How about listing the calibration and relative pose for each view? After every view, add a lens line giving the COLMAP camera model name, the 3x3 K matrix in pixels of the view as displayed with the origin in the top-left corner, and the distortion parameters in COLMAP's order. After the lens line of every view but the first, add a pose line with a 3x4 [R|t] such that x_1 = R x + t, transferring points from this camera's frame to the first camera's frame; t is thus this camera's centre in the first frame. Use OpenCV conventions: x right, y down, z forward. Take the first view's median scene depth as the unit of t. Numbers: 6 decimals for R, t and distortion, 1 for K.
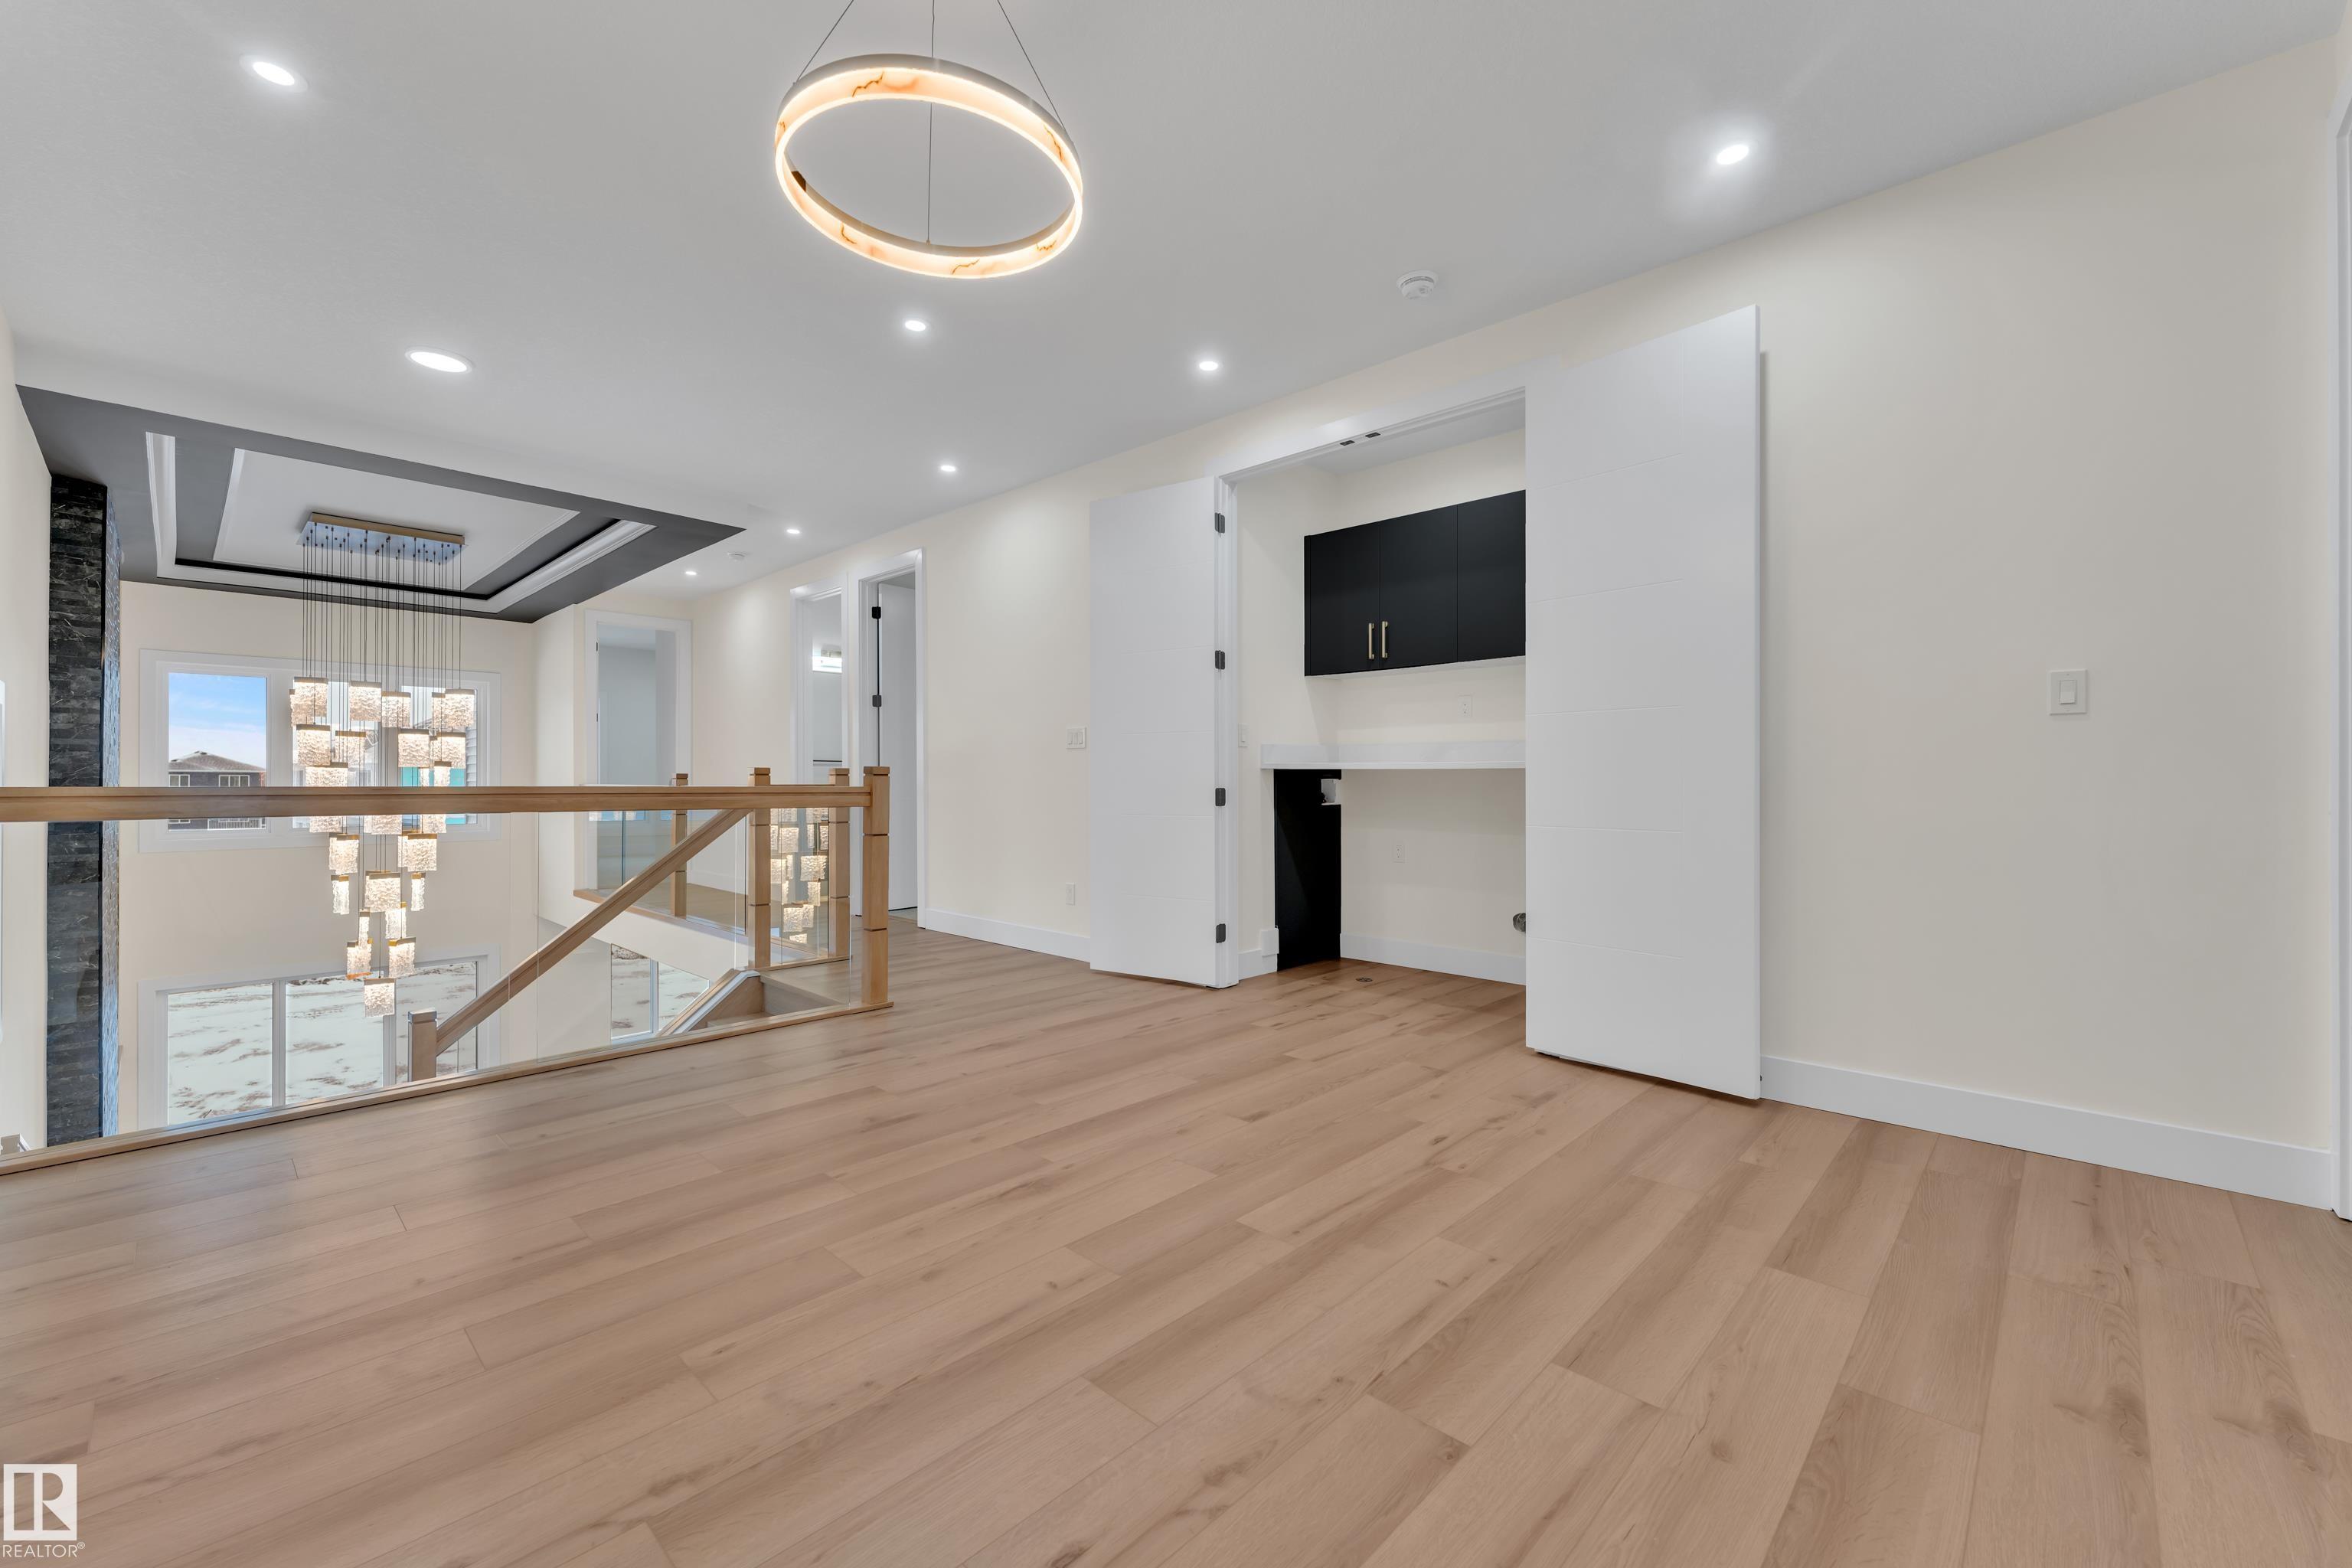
lens RADIAL K [[956.7, 0, 1172.7], [0, 956.7, 780.4], [0, 0, 1]] dist [0.002851, -0.000678]
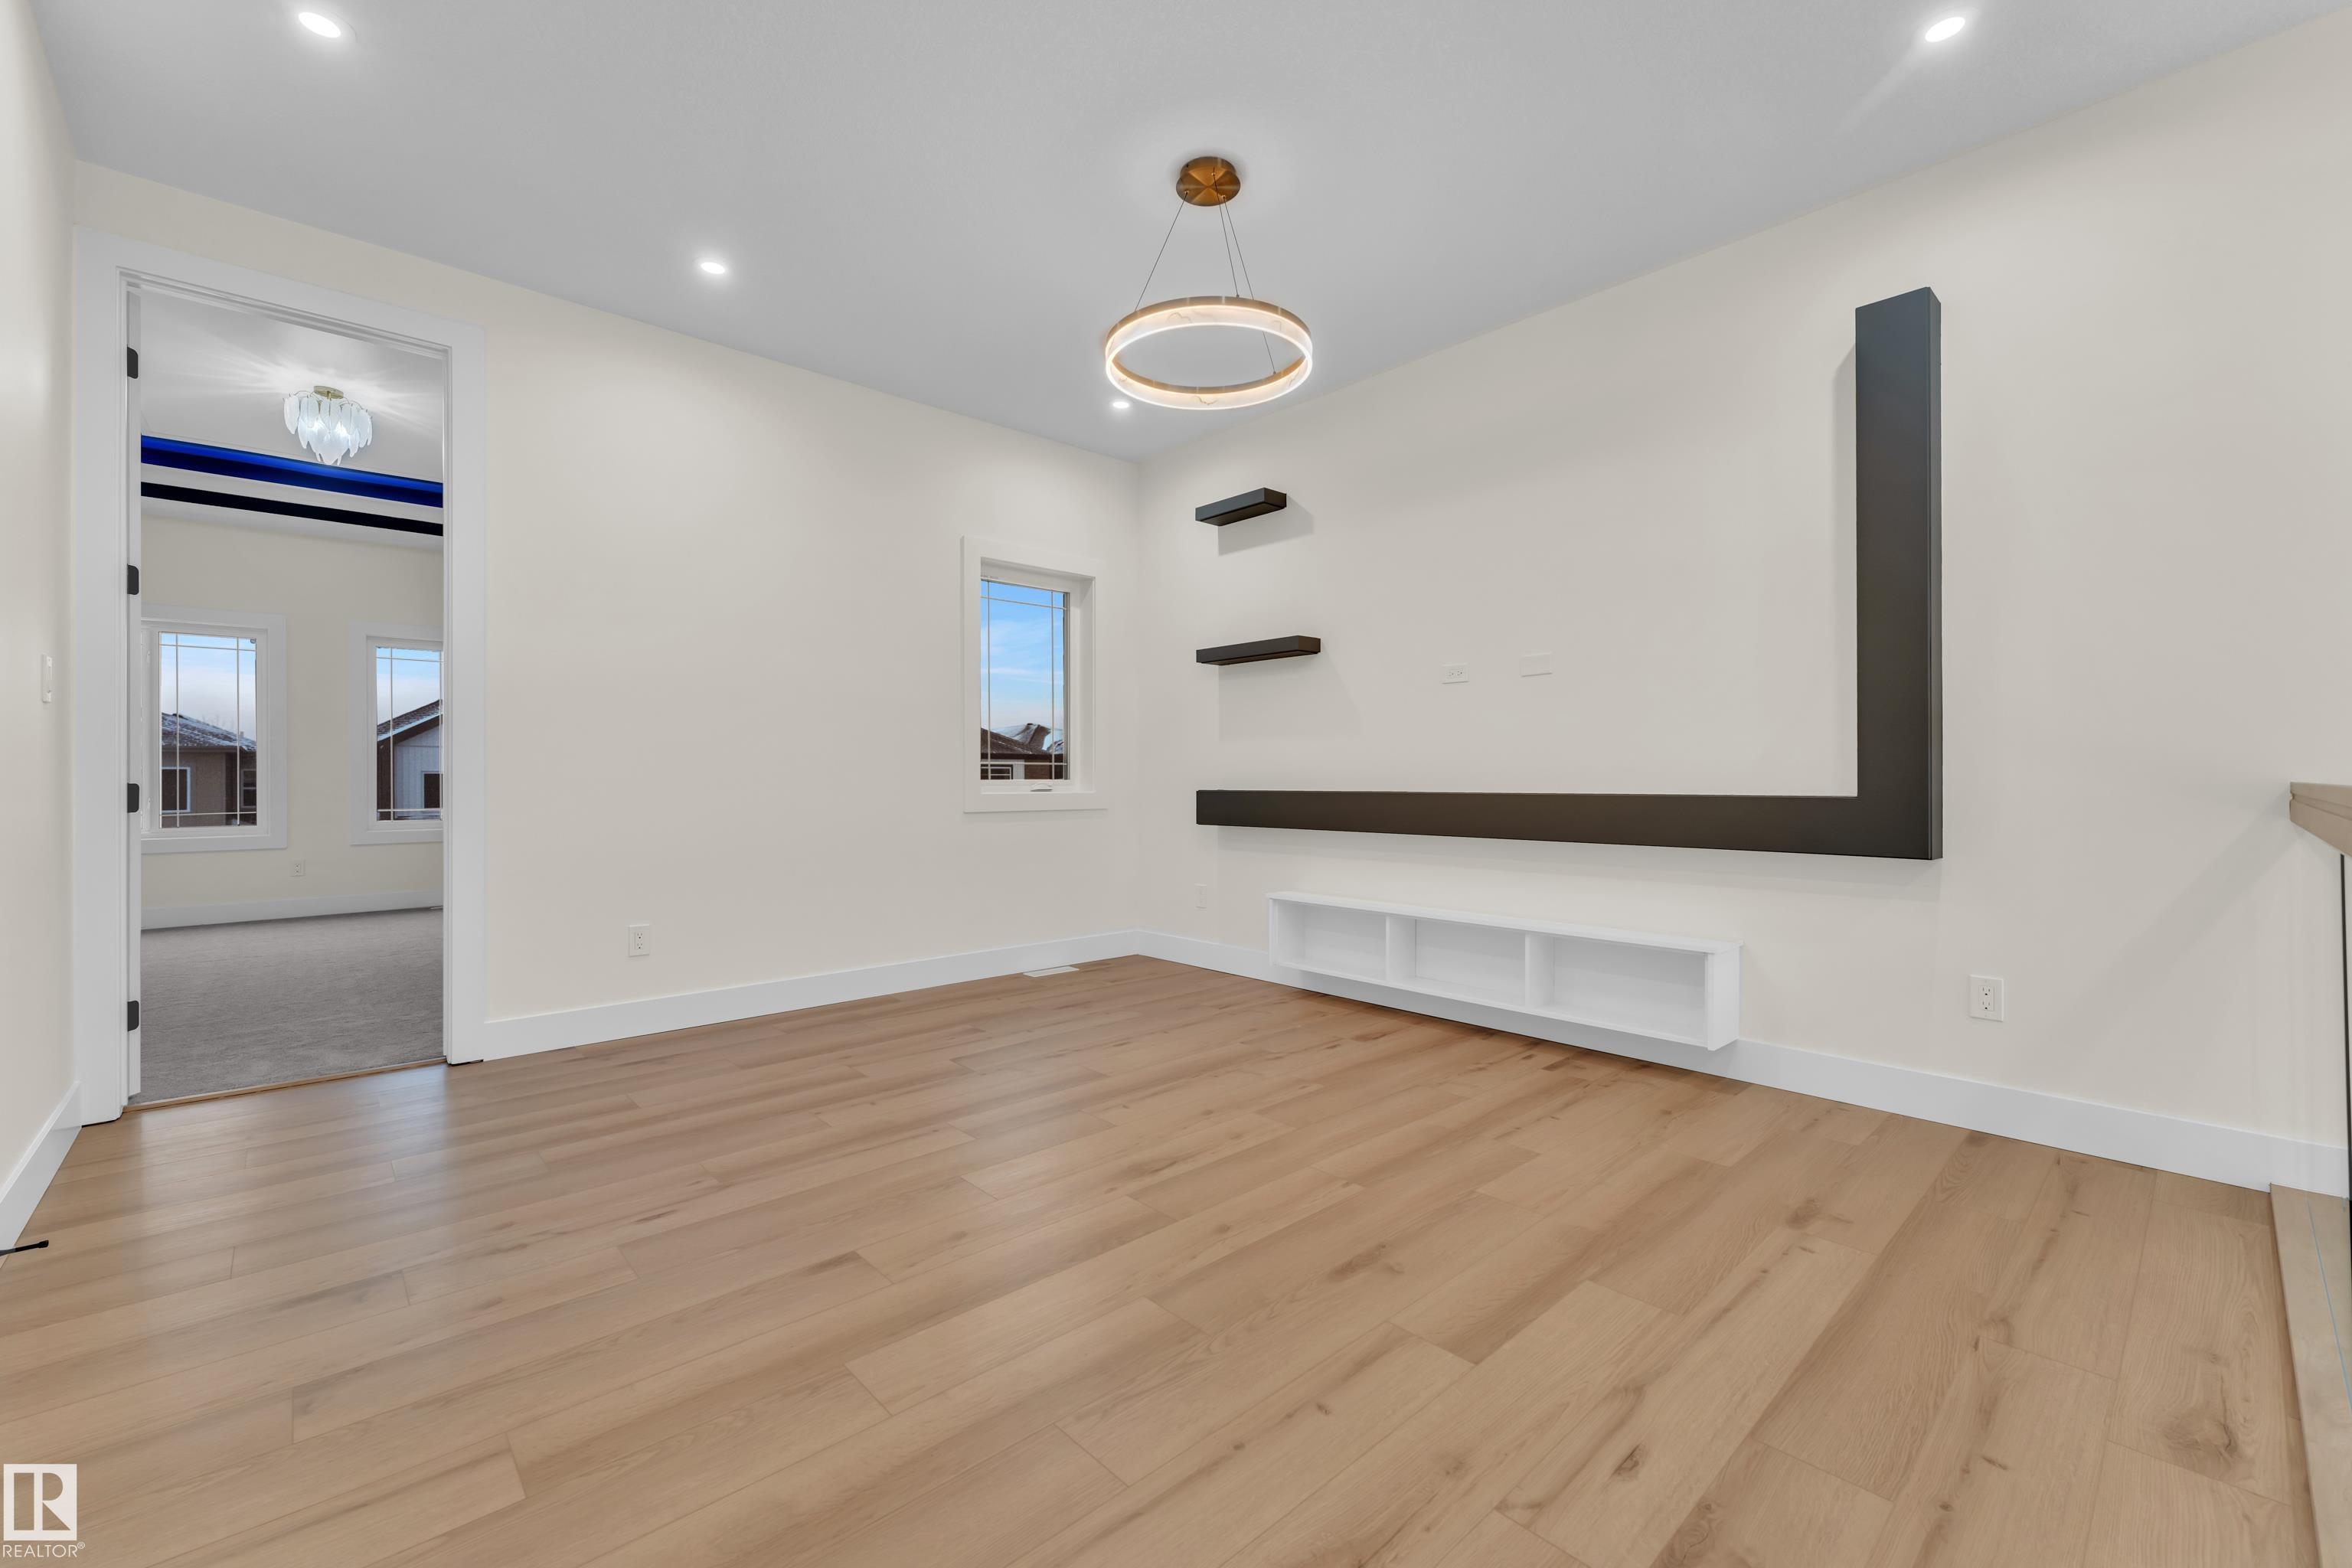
lens RADIAL K [[956.7, 0, 1177.7], [0, 956.7, 778.5], [0, 0, 1]] dist [0.002851, -0.000678]
pose [[-0.998002, -0.001067, 0.063171, -0.244045], [-0.001269, 0.999994, -0.003152, 0.006706], [-0.063168, -0.003225, -0.997998, 2.024101]]
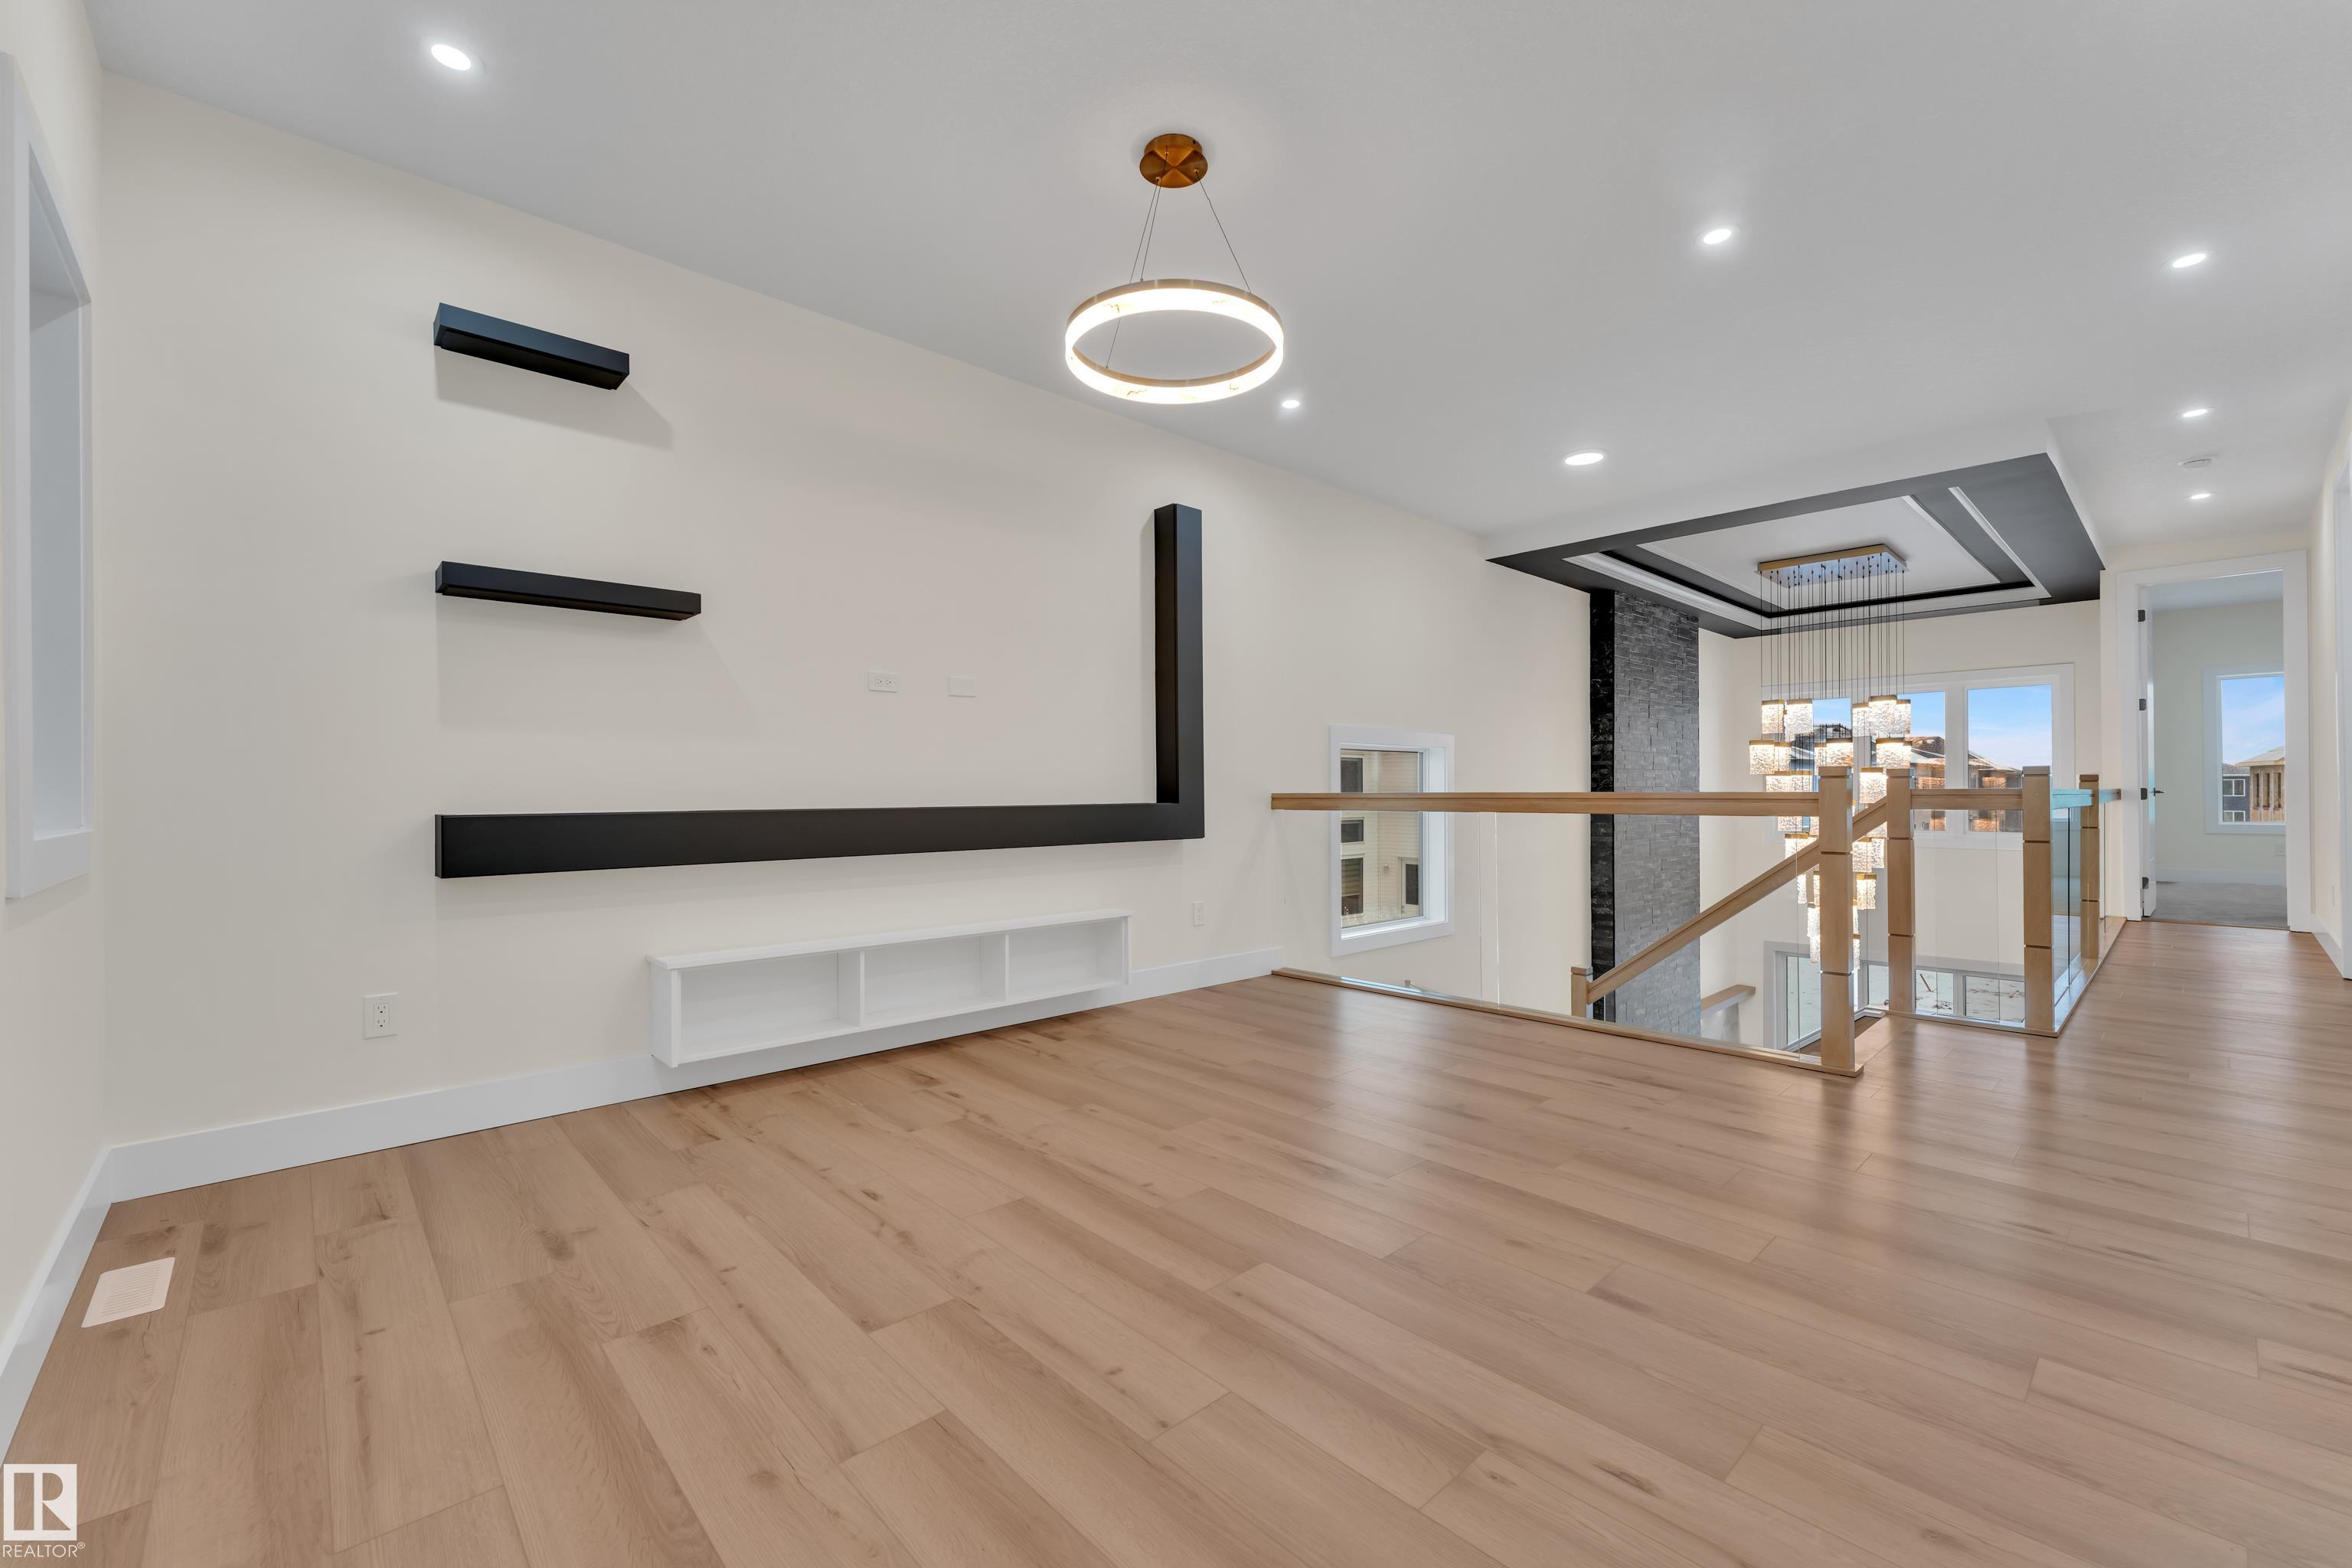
lens RADIAL K [[956.7, 0, 1168.7], [0, 956.7, 793.6], [0, 0, 1]] dist [0.002851, -0.000678]
pose [[-0.067387, 0.000954, -0.997726, 0.919168], [0.008687, 0.999962, 0.000369, 0.004562], [0.997689, -0.008643, -0.067393, 0.898748]]
